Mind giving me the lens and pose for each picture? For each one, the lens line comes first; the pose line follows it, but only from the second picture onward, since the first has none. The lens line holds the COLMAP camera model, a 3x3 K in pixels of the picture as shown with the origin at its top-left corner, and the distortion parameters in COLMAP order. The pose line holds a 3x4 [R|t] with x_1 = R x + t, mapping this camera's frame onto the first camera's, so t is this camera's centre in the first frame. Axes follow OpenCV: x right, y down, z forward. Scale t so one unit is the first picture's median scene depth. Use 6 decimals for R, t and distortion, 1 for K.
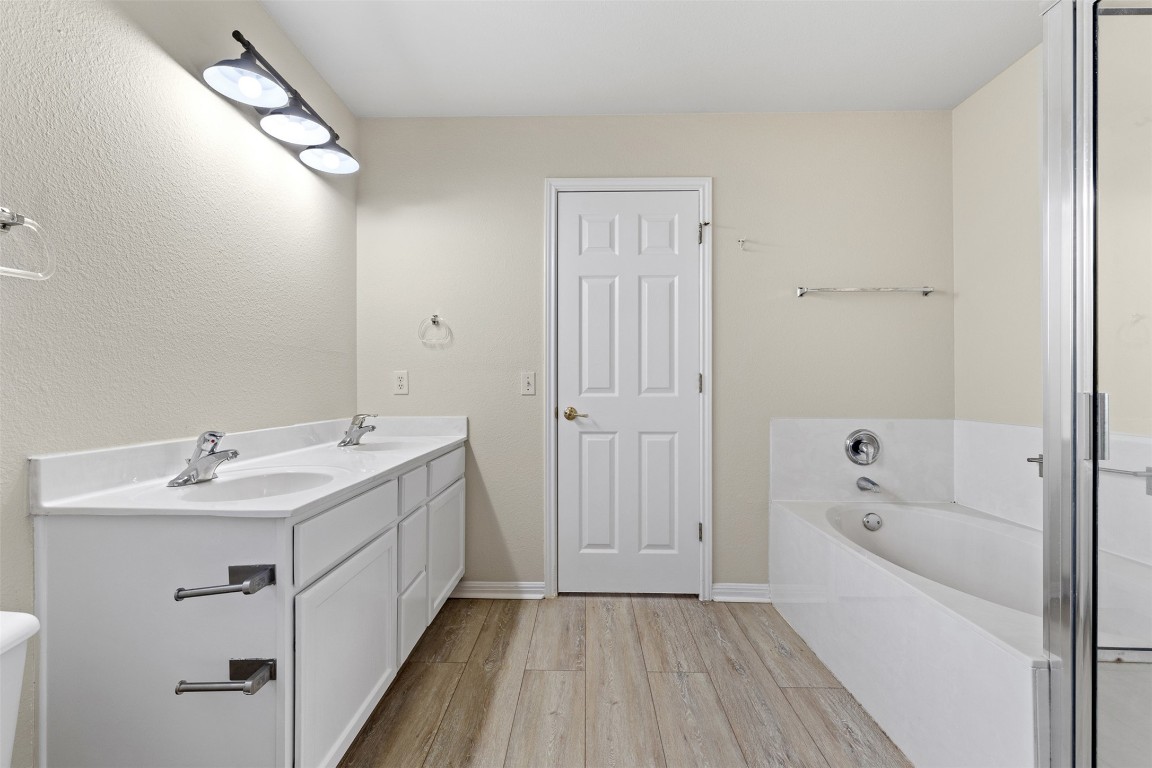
lens RADIAL K [[520.1, 0, 576.6], [0, 520.1, 381.4], [0, 0, 1]] dist [0.003506, 0.001168]
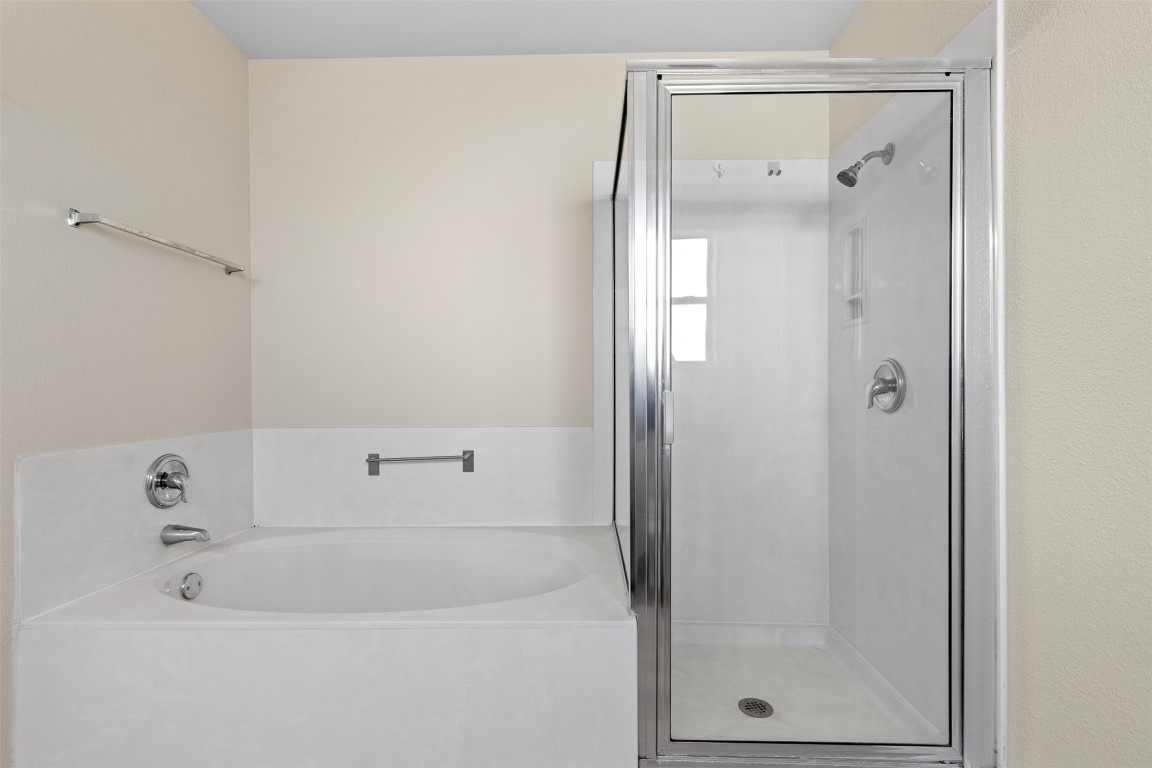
lens RADIAL K [[520.1, 0, 575.2], [0, 520.1, 388.1], [0, 0, 1]] dist [0.003506, 0.001168]
pose [[0.014617, -0.002750, 0.999889, -0.113079], [0.002659, 0.999993, 0.002712, 0.006857], [-0.999890, 0.002619, 0.014624, 0.468186]]
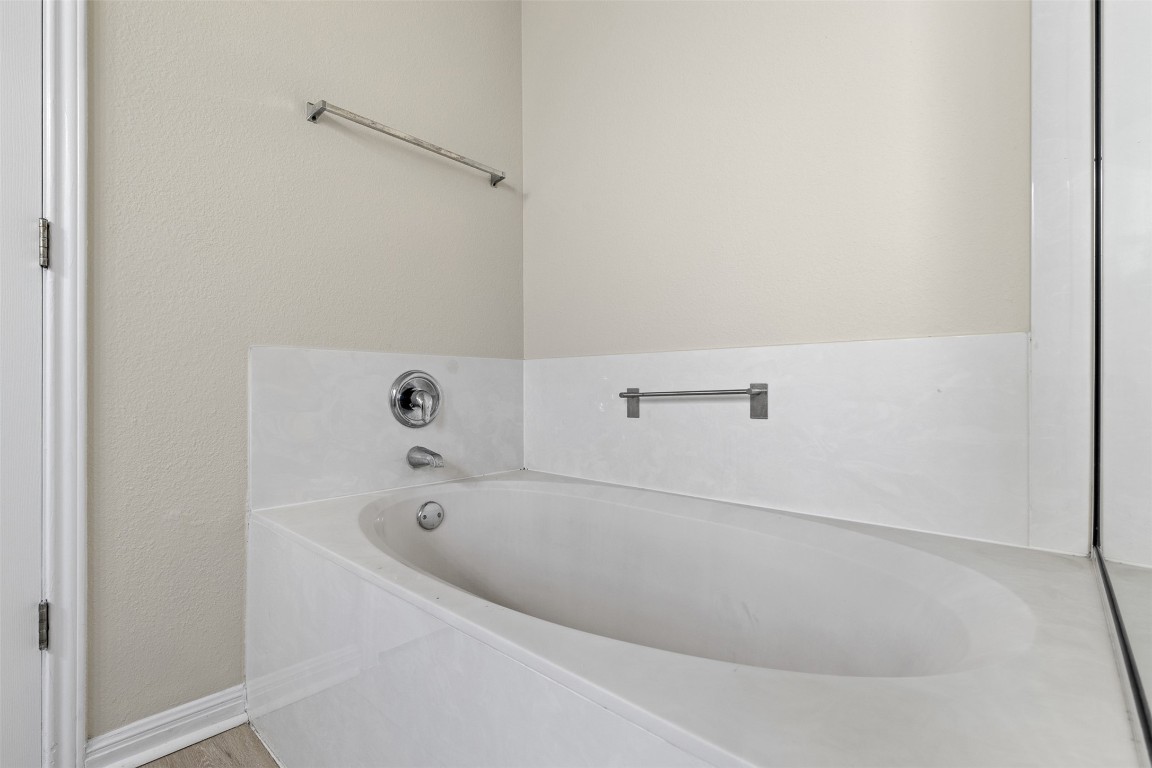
lens RADIAL K [[520.1, 0, 570.6], [0, 520.1, 380.8], [0, 0, 1]] dist [0.003506, 0.001168]
pose [[0.672563, 0.002412, 0.740036, 0.212746], [0.000814, 0.999992, -0.003999, 0.107742], [-0.740039, 0.003292, 0.672556, 0.444247]]
